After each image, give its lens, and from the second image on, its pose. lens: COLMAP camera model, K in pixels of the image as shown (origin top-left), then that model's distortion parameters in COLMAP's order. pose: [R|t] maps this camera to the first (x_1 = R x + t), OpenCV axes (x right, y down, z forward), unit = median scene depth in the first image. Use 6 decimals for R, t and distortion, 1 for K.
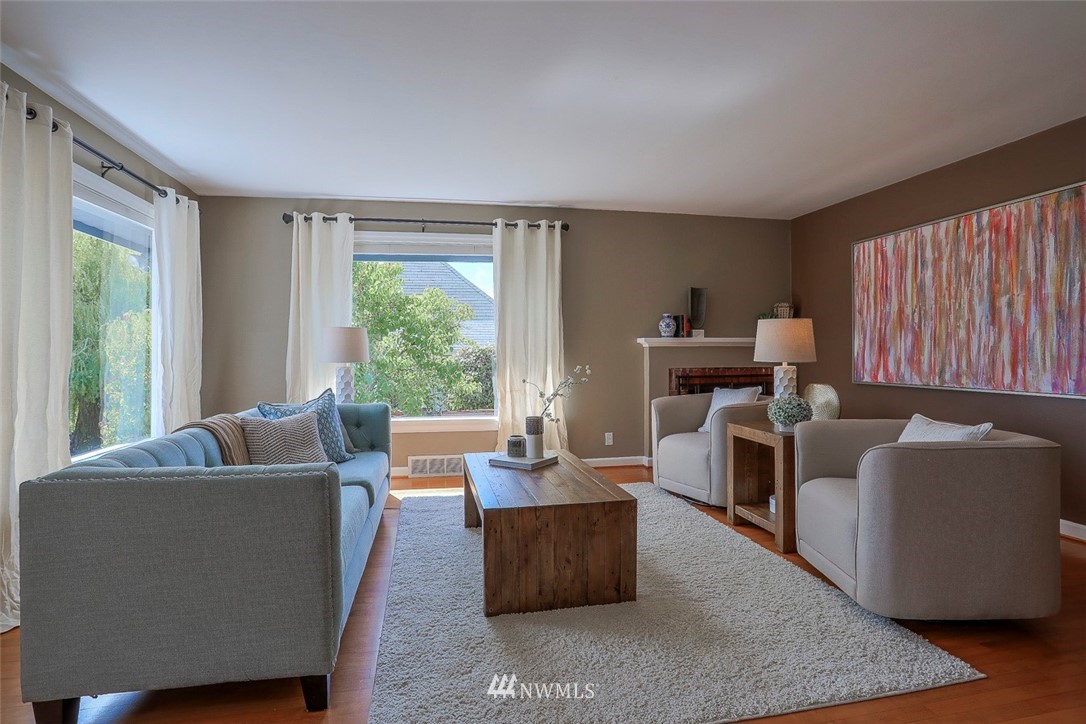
lens RADIAL K [[544.5, 0, 540.0], [0, 544.5, 355.1], [0, 0, 1]] dist [-0.047626, 0.010763]
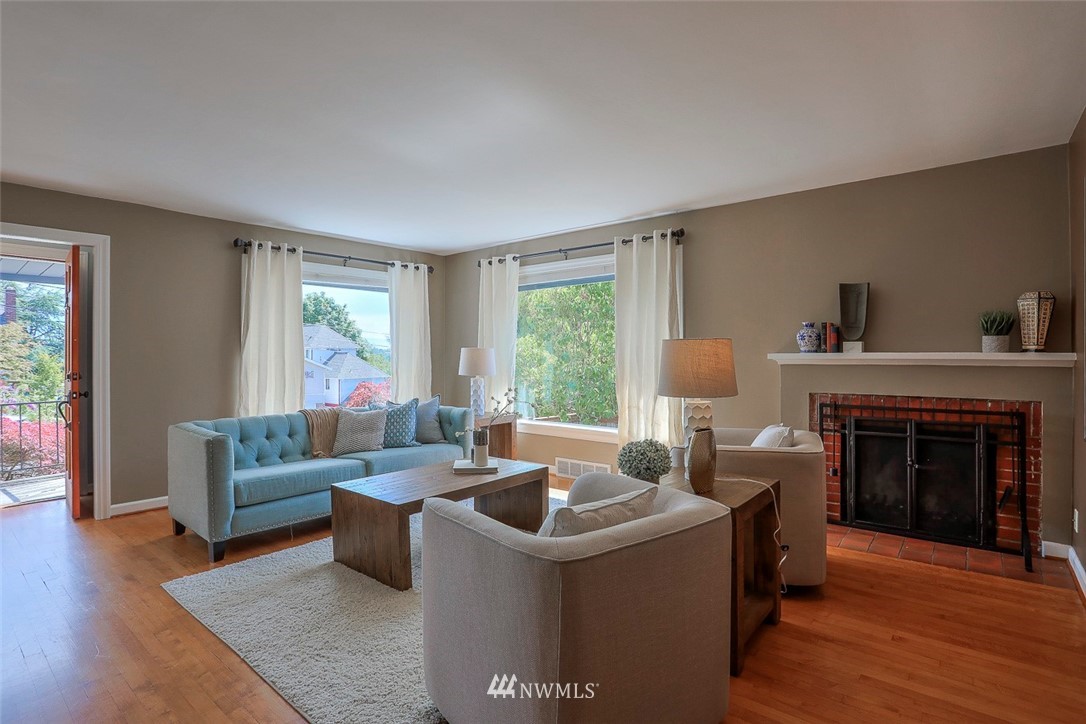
lens RADIAL K [[544.5, 0, 535.4], [0, 544.5, 353.2], [0, 0, 1]] dist [-0.047626, 0.010763]
pose [[0.637292, 0.000745, -0.770622, 0.599133], [-0.008303, 0.999948, -0.005900, -0.025106], [0.770578, 0.010158, 0.637265, 0.228865]]
